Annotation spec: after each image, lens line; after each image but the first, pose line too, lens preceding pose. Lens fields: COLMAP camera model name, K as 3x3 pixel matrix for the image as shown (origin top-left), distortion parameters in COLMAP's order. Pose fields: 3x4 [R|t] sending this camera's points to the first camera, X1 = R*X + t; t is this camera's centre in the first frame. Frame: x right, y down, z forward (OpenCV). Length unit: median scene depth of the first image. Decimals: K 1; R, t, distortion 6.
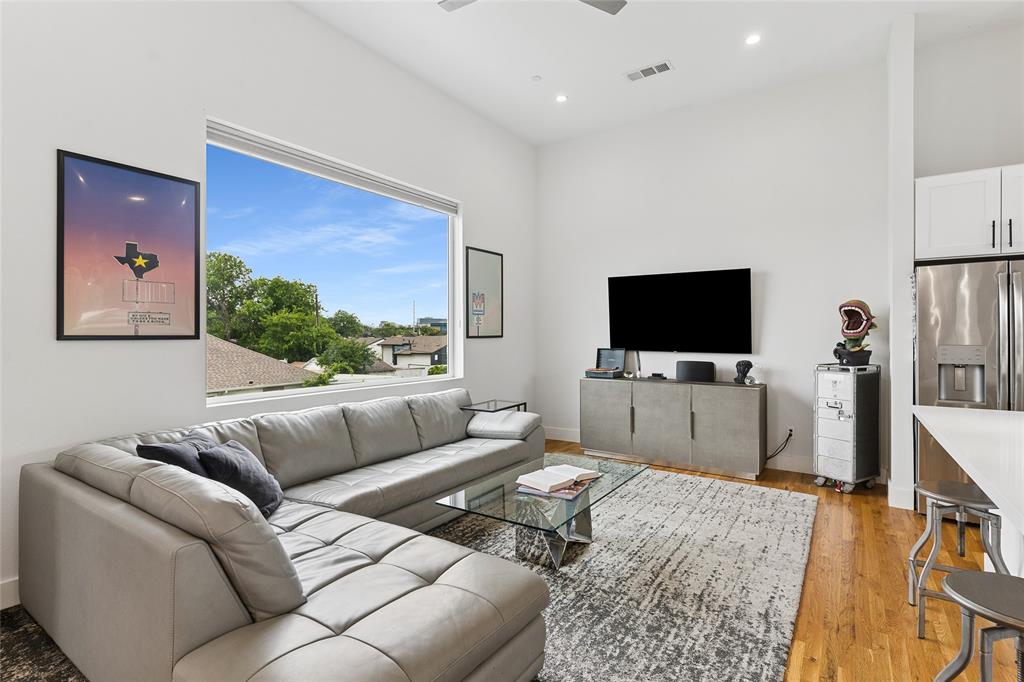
lens RADIAL K [[490.4, 0, 511.9], [0, 490.4, 334.6], [0, 0, 1]] dist [0.000630, -0.000142]
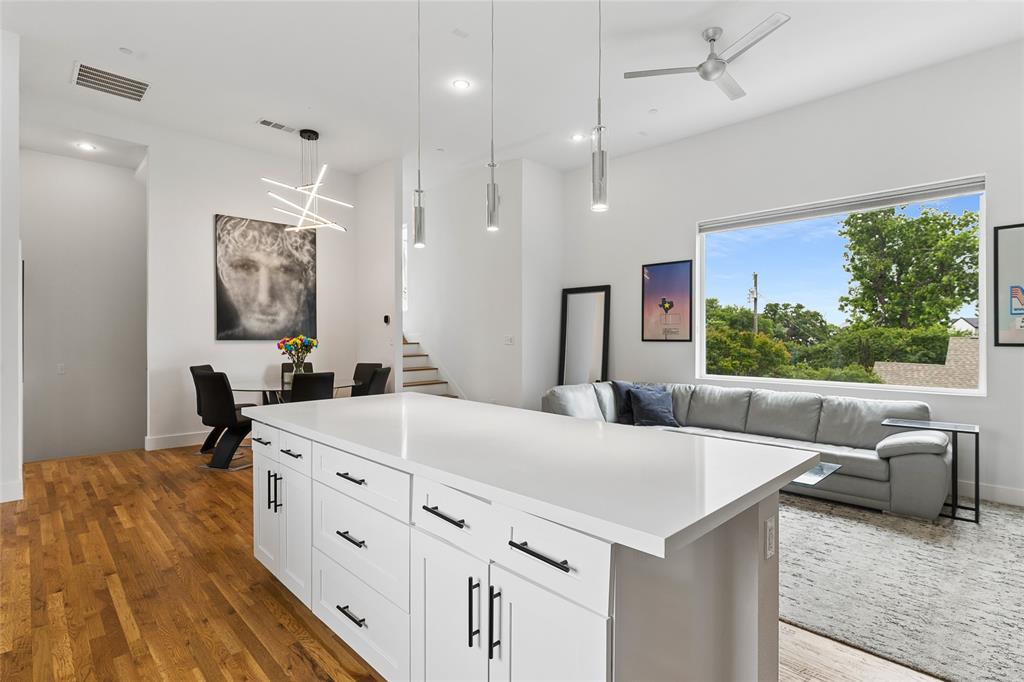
lens RADIAL K [[501.7, 0, 512.0], [0, 501.7, 337.4], [0, 0, 1]] dist [0.002383, 0.000400]
pose [[-0.192361, -0.002709, -0.981321, 1.024356], [-0.006091, 0.999980, -0.001566, -0.000264], [0.981305, 0.005676, -0.192373, 0.500567]]
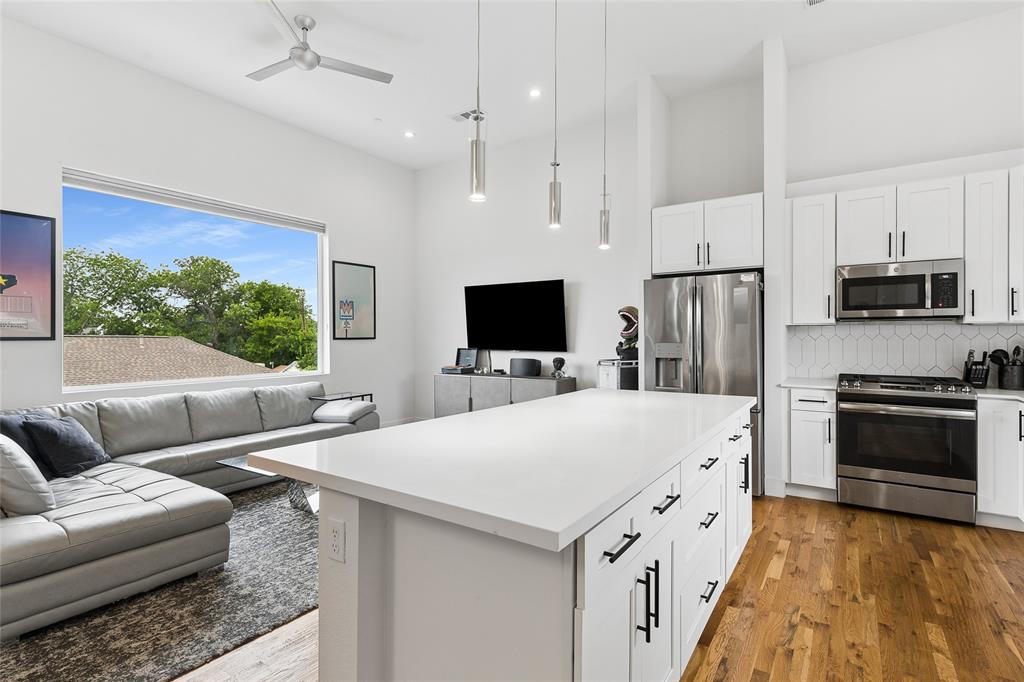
lens RADIAL K [[496.4, 0, 511.7], [0, 496.4, 335.3], [0, 0, 1]] dist [0.000553, -0.000121]
pose [[0.999992, -0.003662, 0.001704, 0.405304], [0.003670, 0.999982, -0.004640, 0.005112], [-0.001687, 0.004647, 0.999988, -0.220355]]
